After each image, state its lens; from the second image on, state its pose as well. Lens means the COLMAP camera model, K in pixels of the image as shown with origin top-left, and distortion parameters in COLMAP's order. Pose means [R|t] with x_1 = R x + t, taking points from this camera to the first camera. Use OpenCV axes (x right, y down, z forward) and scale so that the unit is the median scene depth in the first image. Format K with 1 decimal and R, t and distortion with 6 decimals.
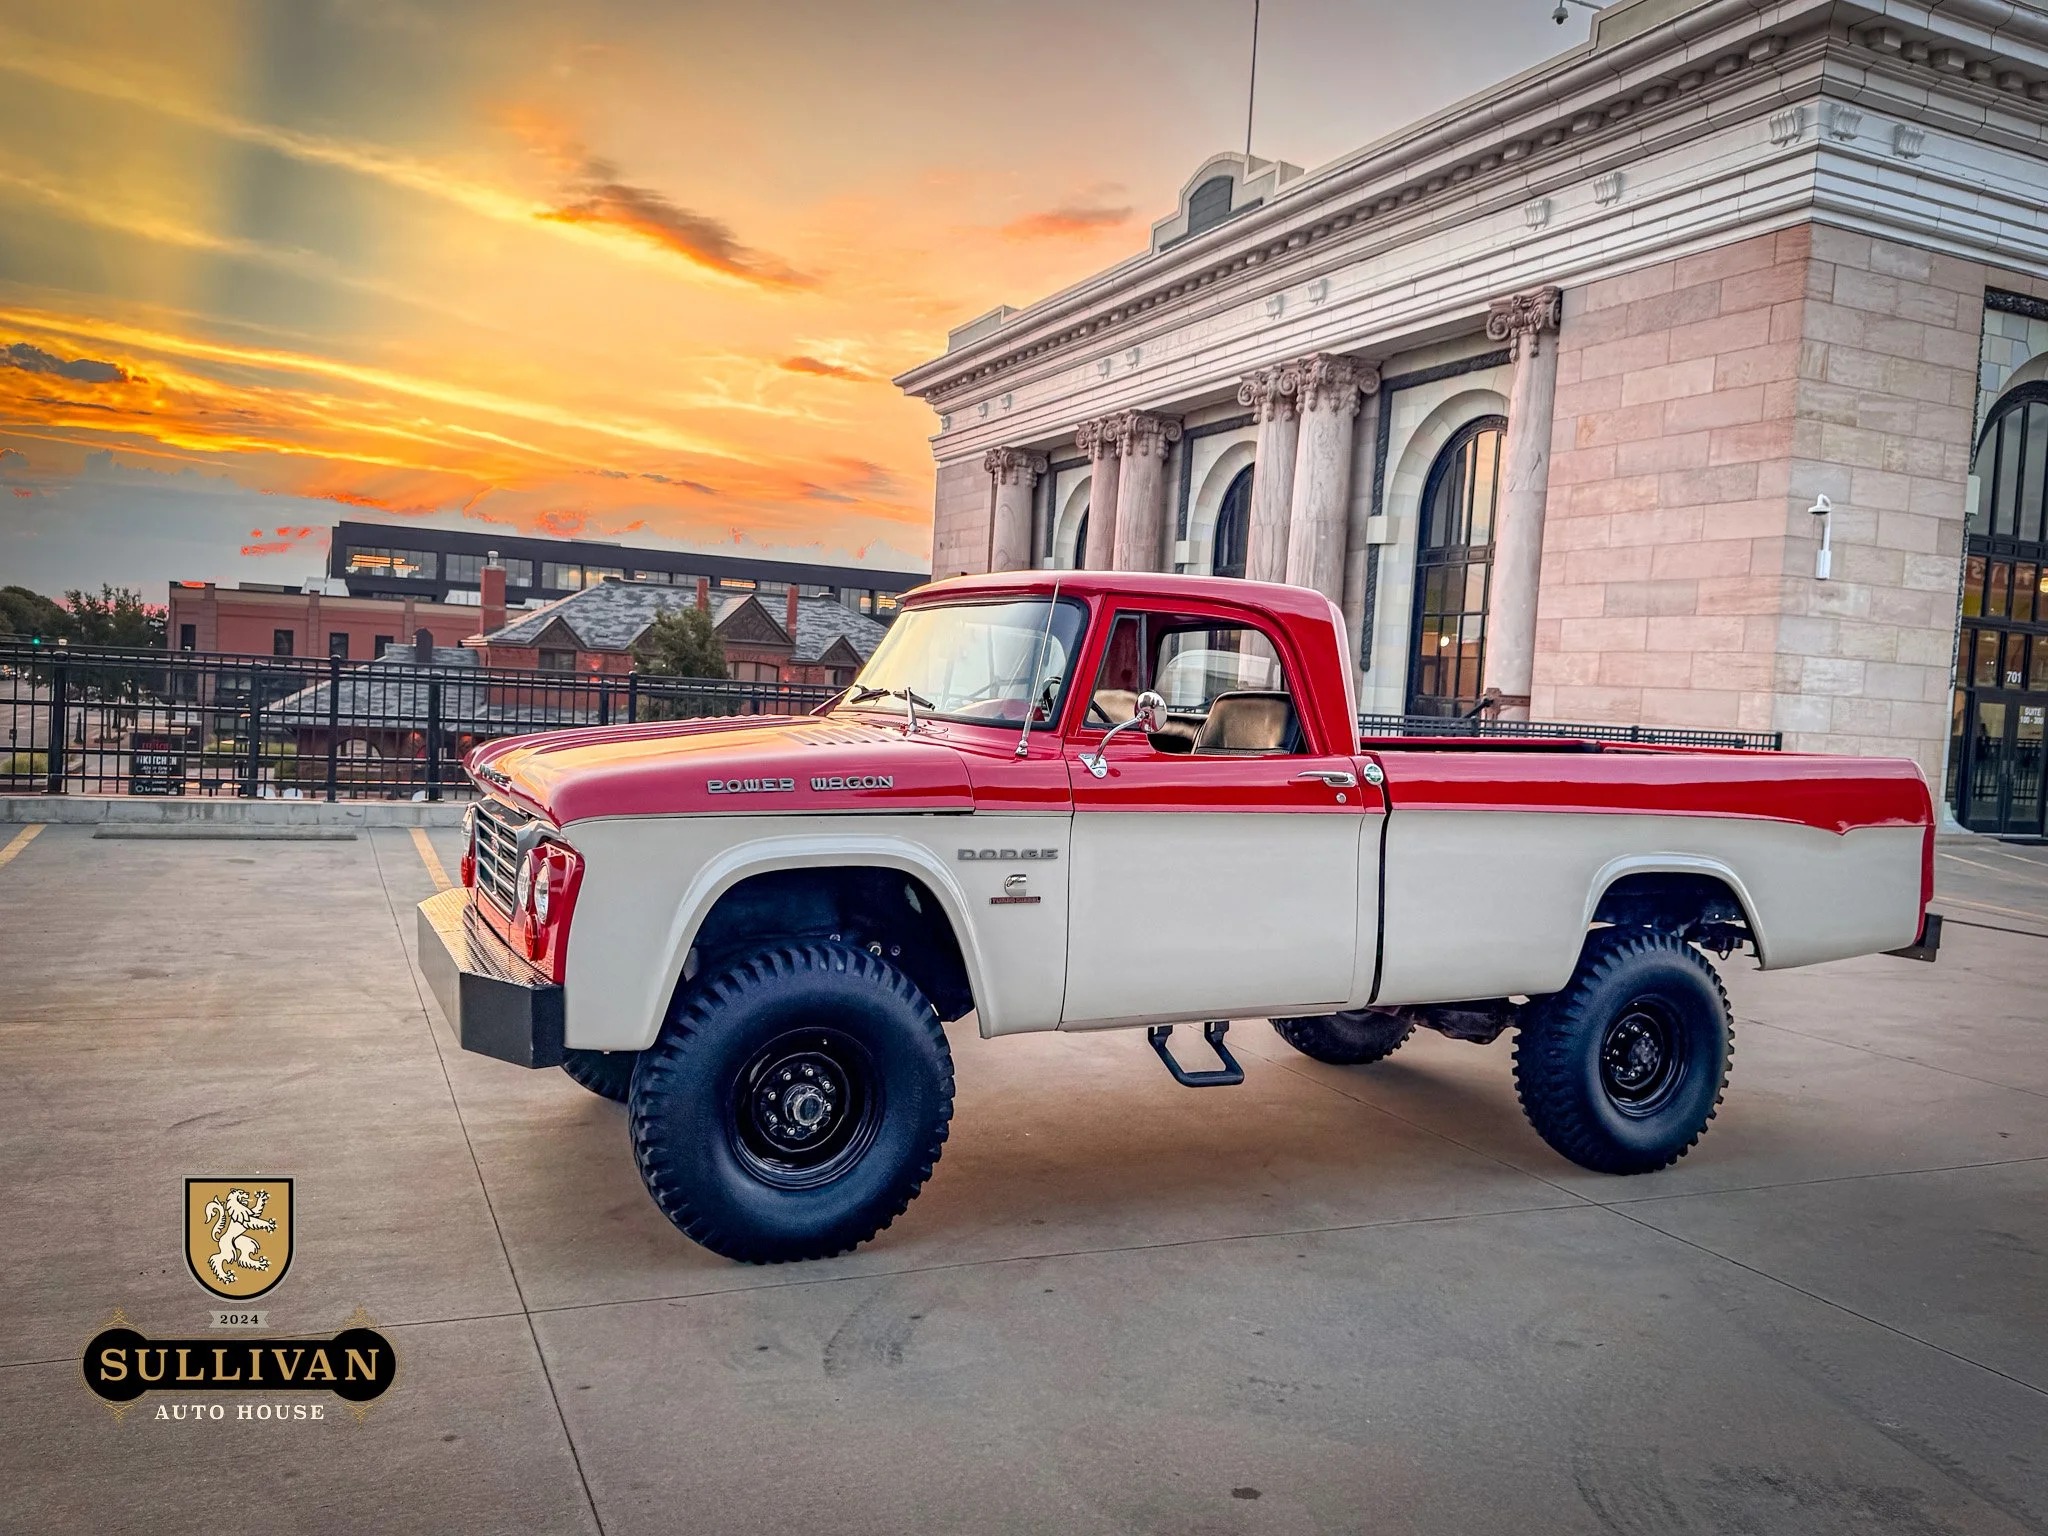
lens RADIAL K [[1586.8, 0, 1022.4], [0, 1586.8, 794.9], [0, 0, 1]] dist [0.096682, -0.184937]
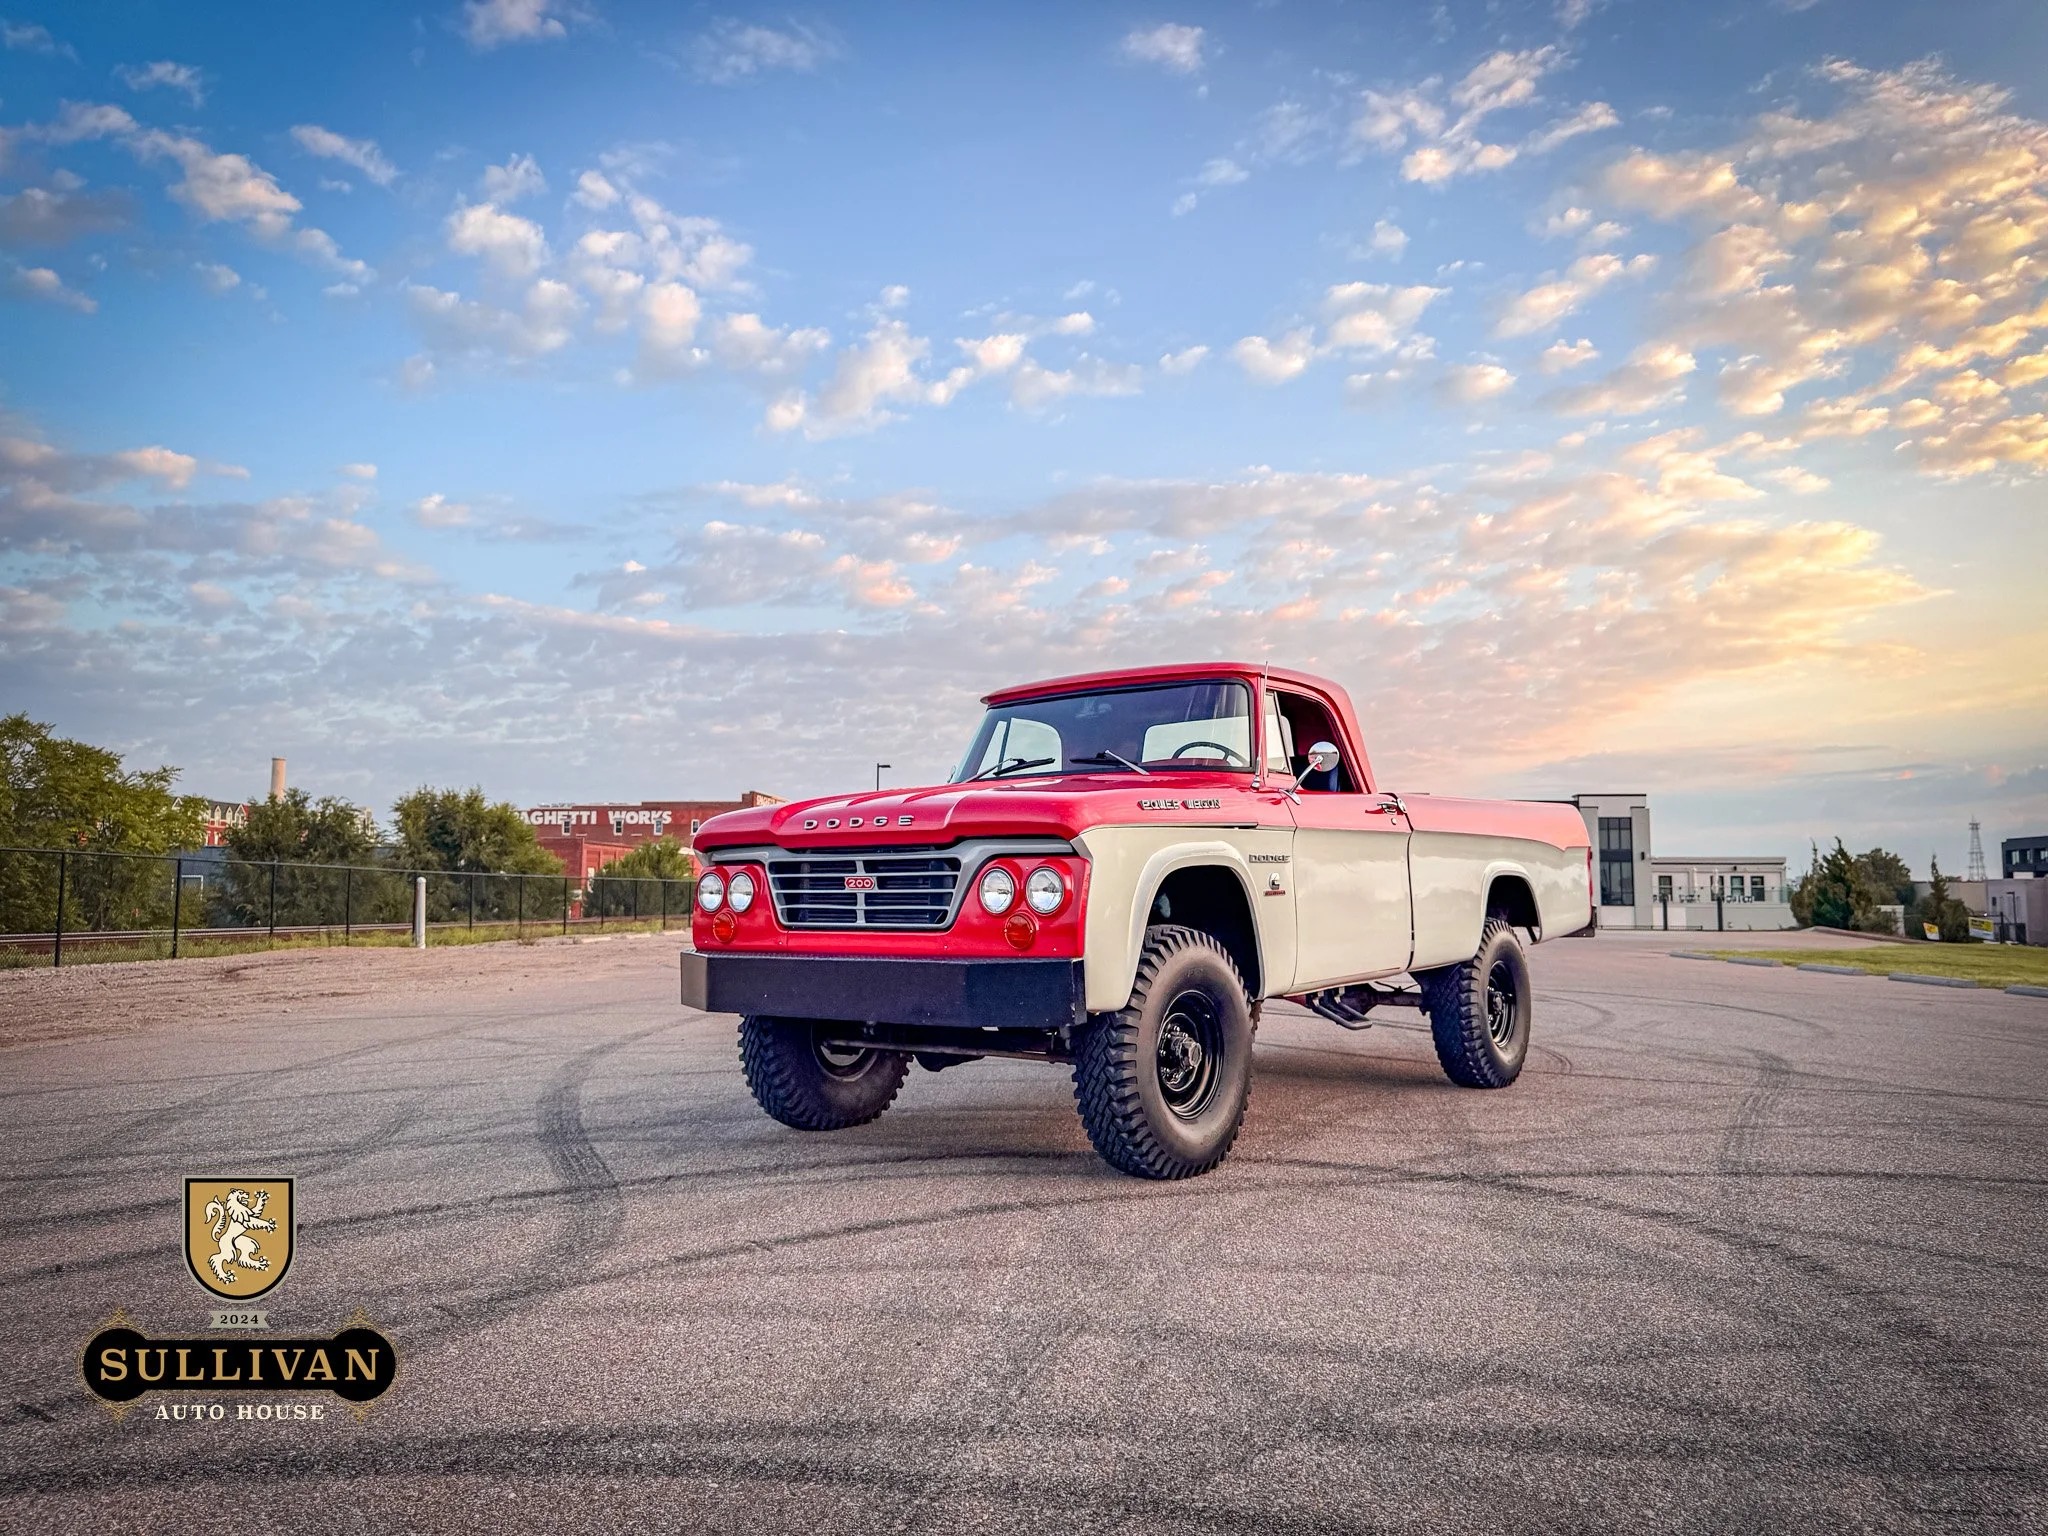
lens RADIAL K [[1466.0, 0, 1049.5], [0, 1466.0, 768.8], [0, 0, 1]] dist [0.114588, -0.181487]
pose [[0.881274, -0.017861, 0.472268, -0.119738], [0.081777, 0.989975, -0.115160, 0.014277], [-0.465477, 0.140108, 0.873900, -0.002493]]
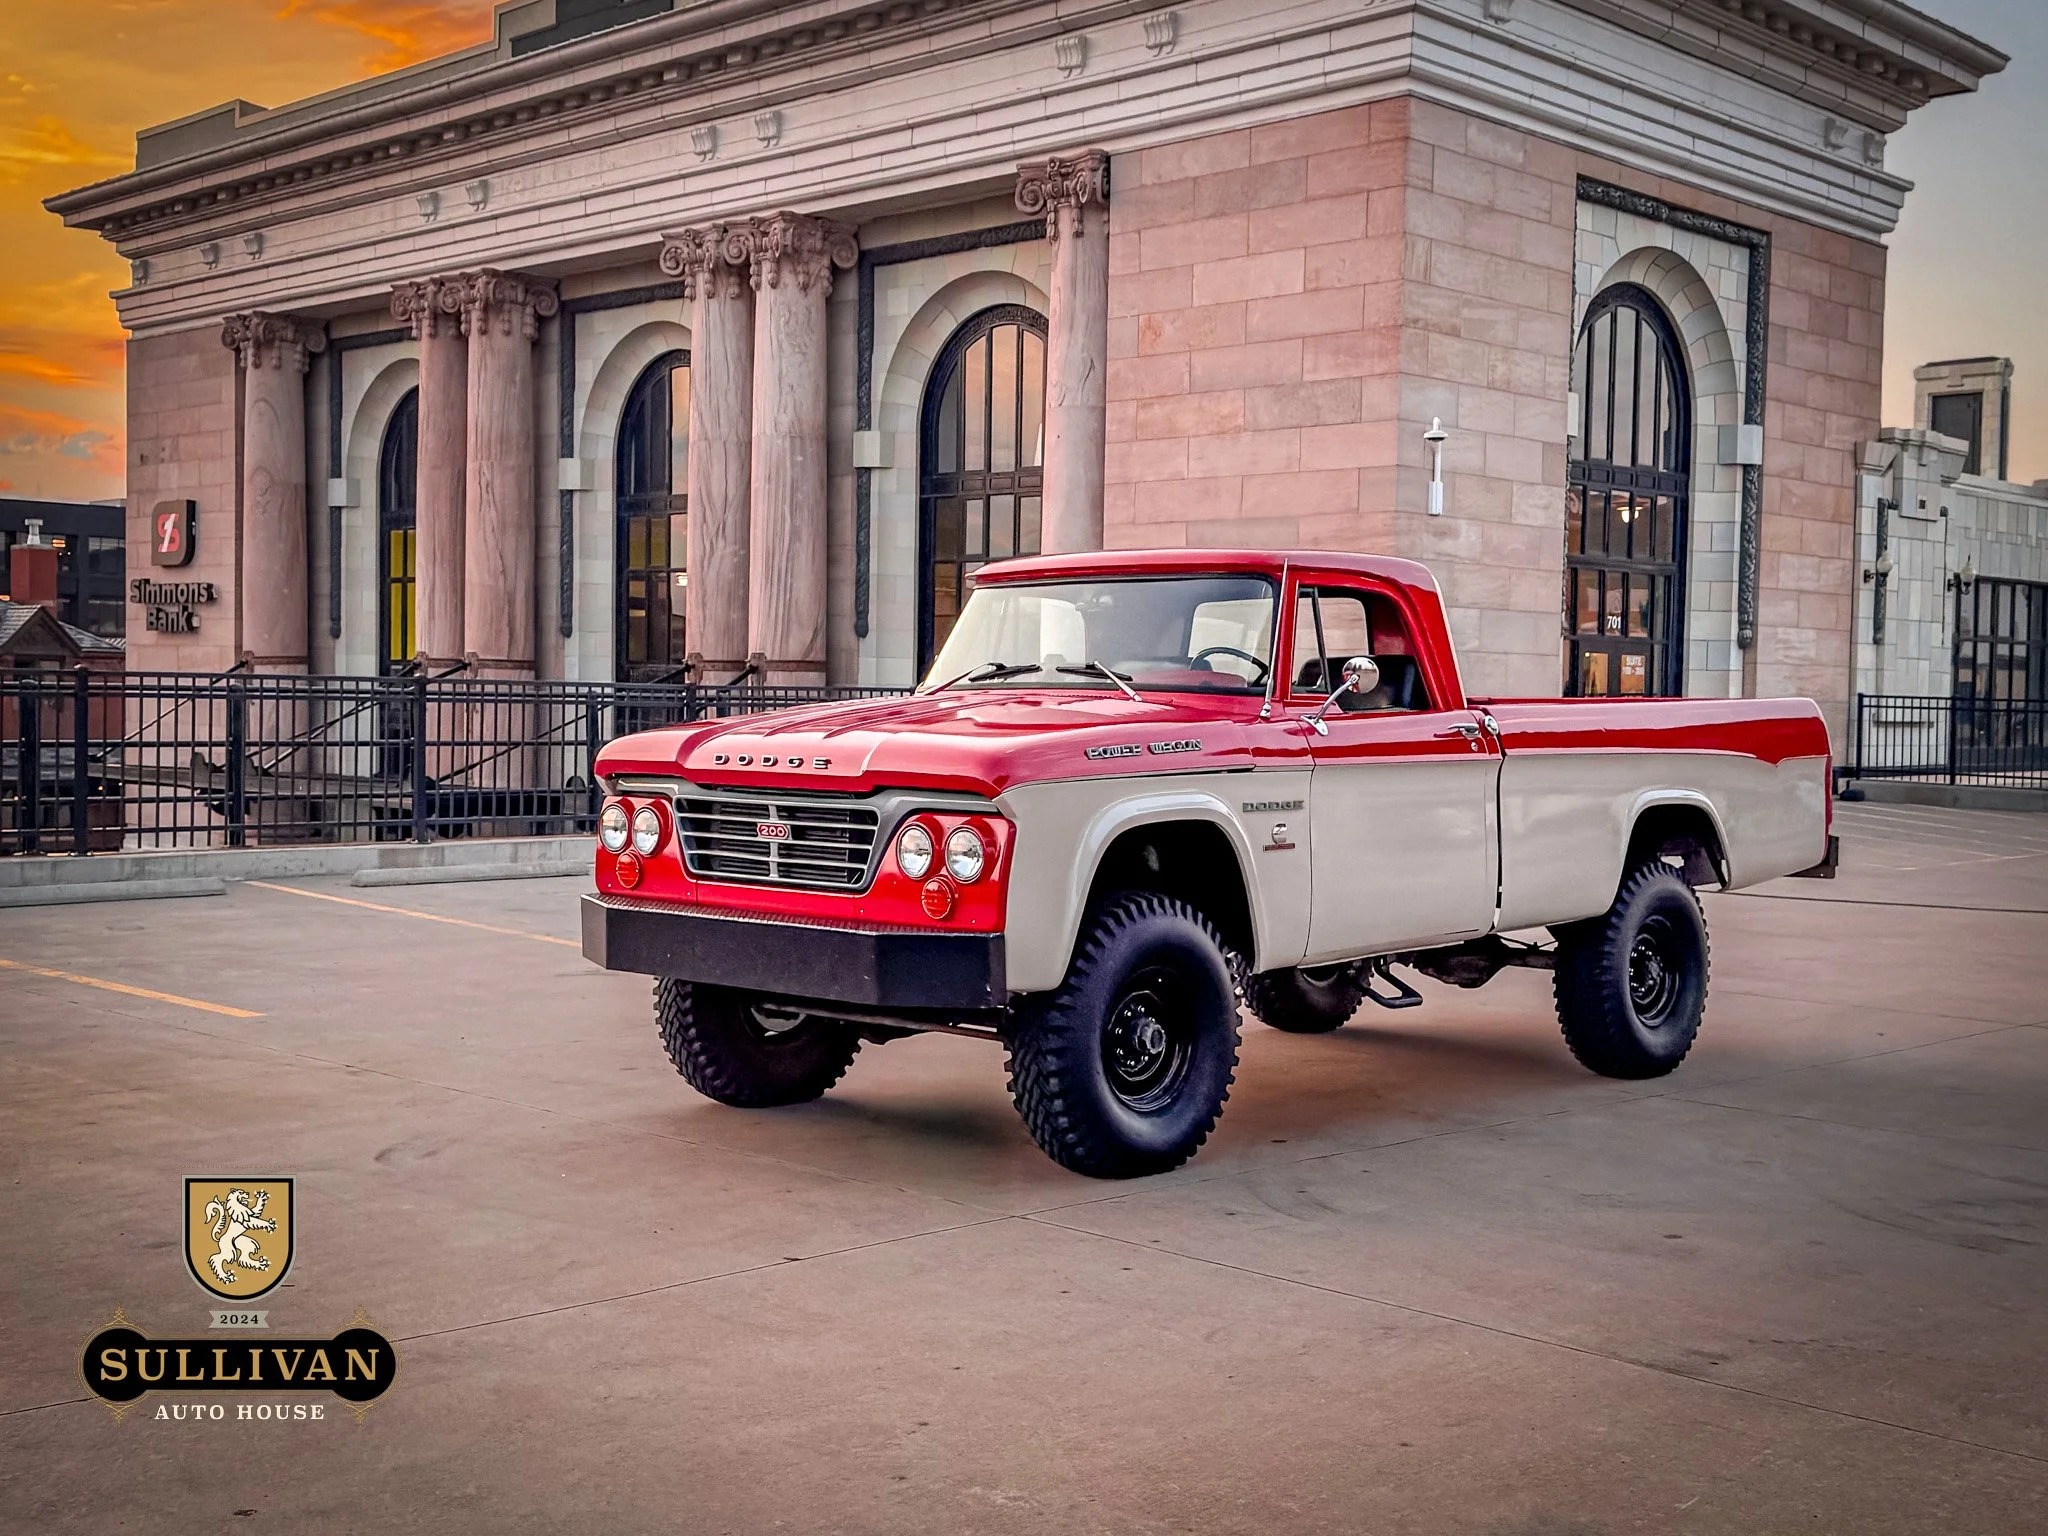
lens RADIAL K [[2380.2, 0, 1078.7], [0, 2380.2, 766.4], [0, 0, 1]] dist [0.217042, -0.542824]
pose [[0.924938, -0.048937, 0.376955, -0.120290], [0.058118, 0.998225, -0.013012, 0.003759], [-0.375649, 0.033943, 0.926140, -0.078847]]
